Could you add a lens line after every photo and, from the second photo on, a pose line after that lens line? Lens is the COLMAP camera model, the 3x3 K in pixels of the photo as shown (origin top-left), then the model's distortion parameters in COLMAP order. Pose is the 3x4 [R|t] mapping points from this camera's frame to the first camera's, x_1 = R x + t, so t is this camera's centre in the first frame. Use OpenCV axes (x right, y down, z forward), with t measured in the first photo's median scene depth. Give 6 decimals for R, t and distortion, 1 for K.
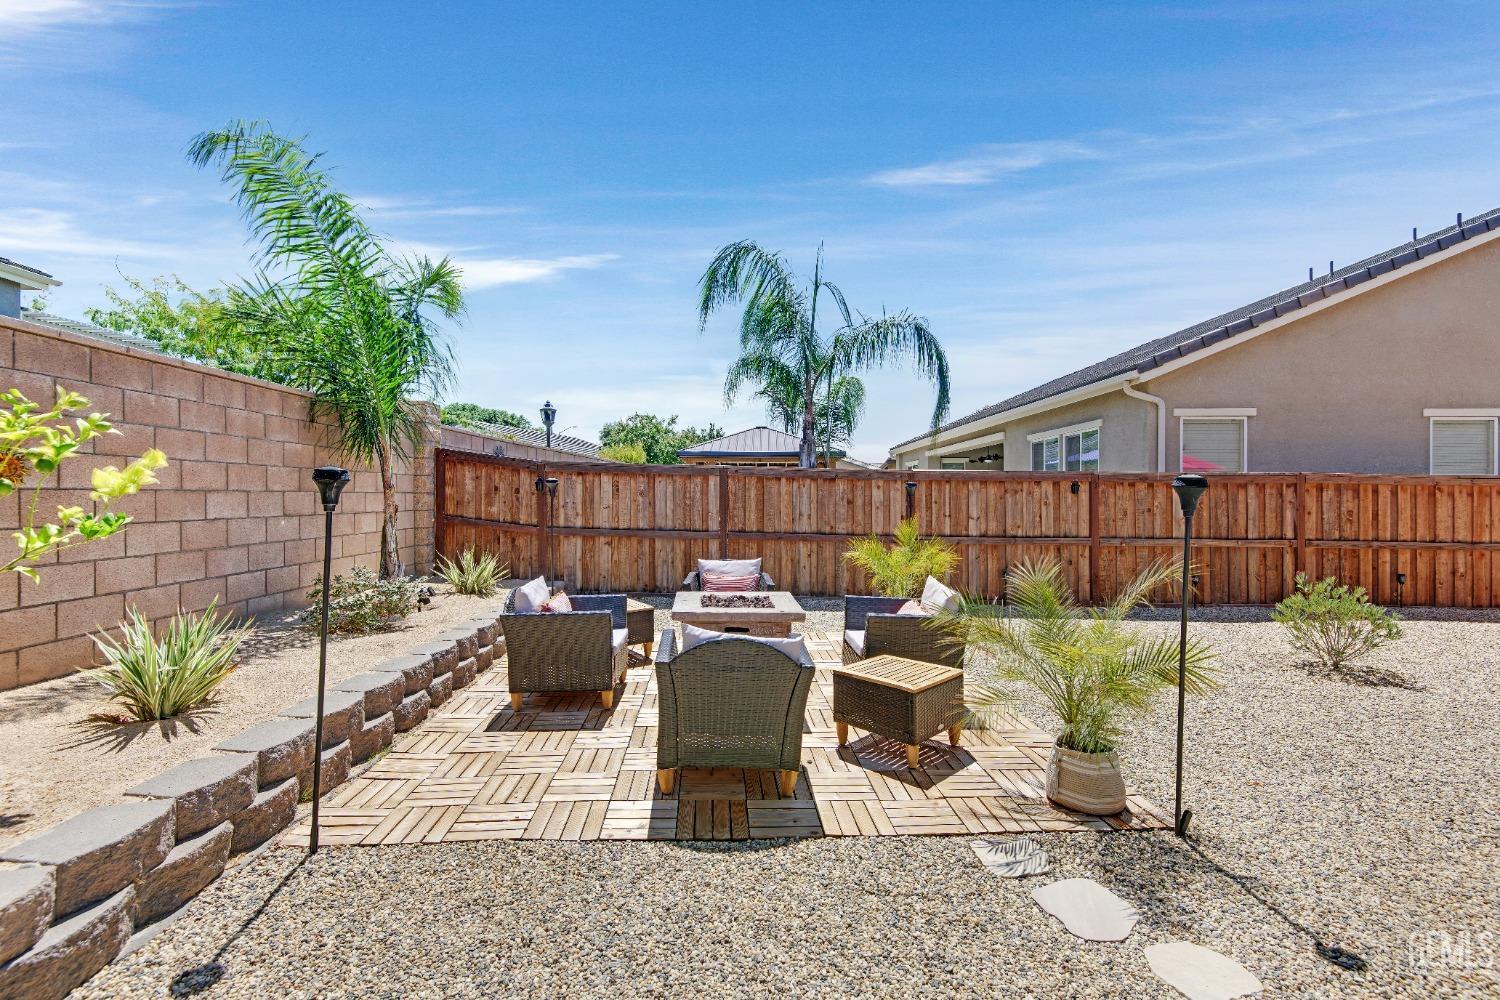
lens RADIAL K [[672.5, 0, 741.1], [0, 672.5, 497.9], [0, 0, 1]] dist [0.032323, -0.010377]
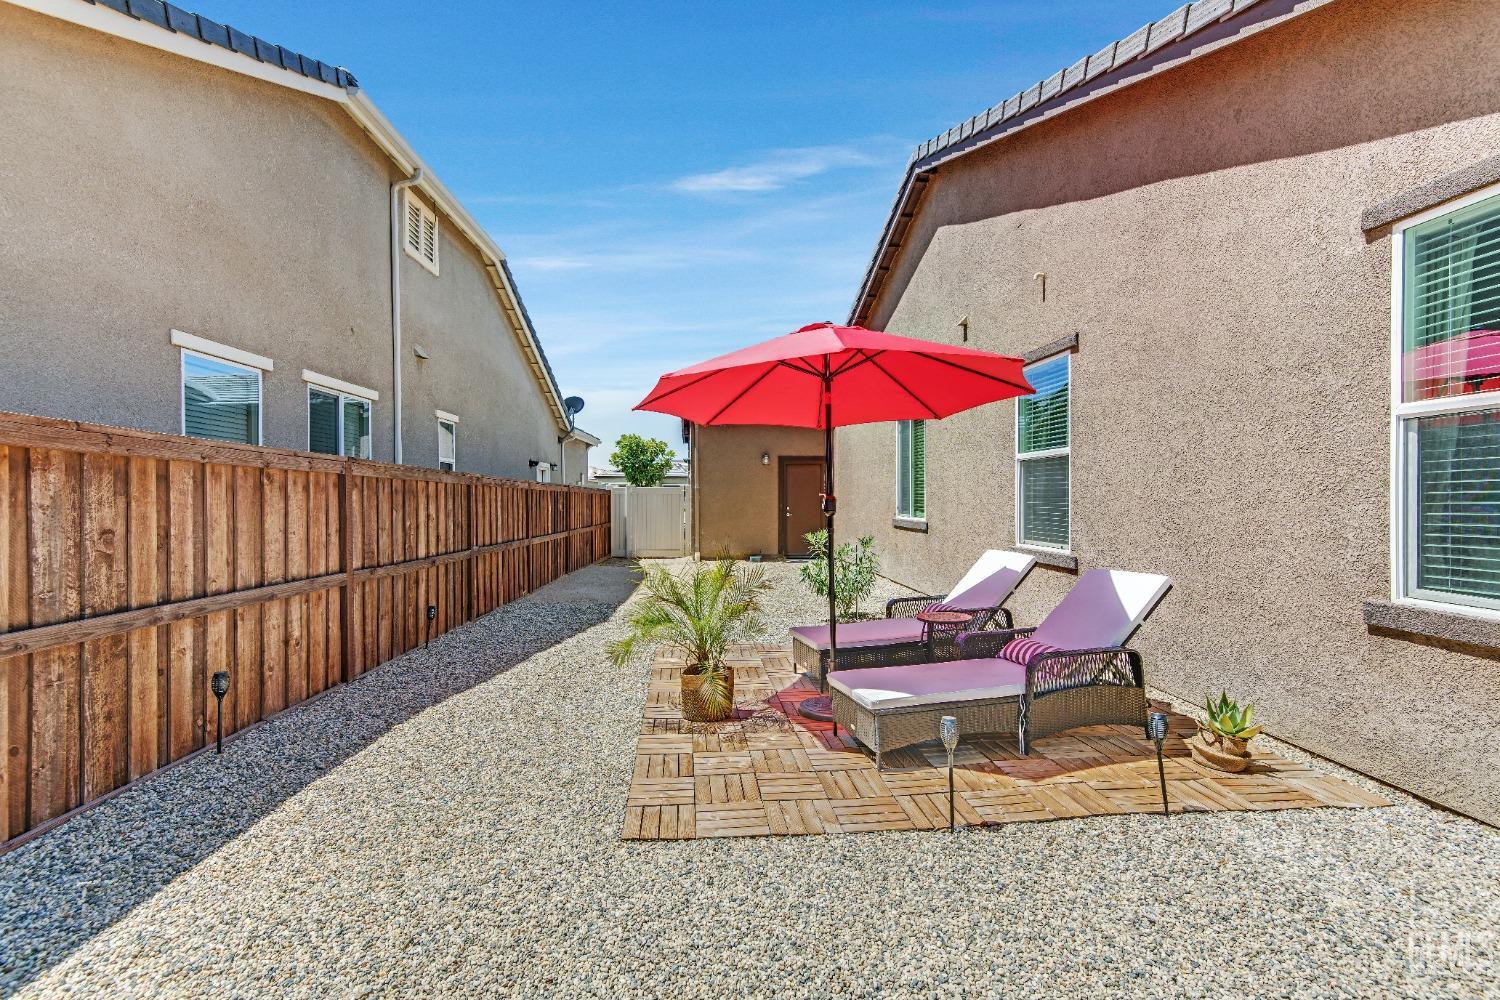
lens RADIAL K [[672.5, 0, 748.5], [0, 672.5, 498.8], [0, 0, 1]] dist [0.032323, -0.010377]
pose [[-0.057460, -0.005798, 0.998331, 0.512183], [0.000332, 0.999983, 0.005826, 0.000494], [-0.998348, 0.000667, -0.057457, 0.686859]]
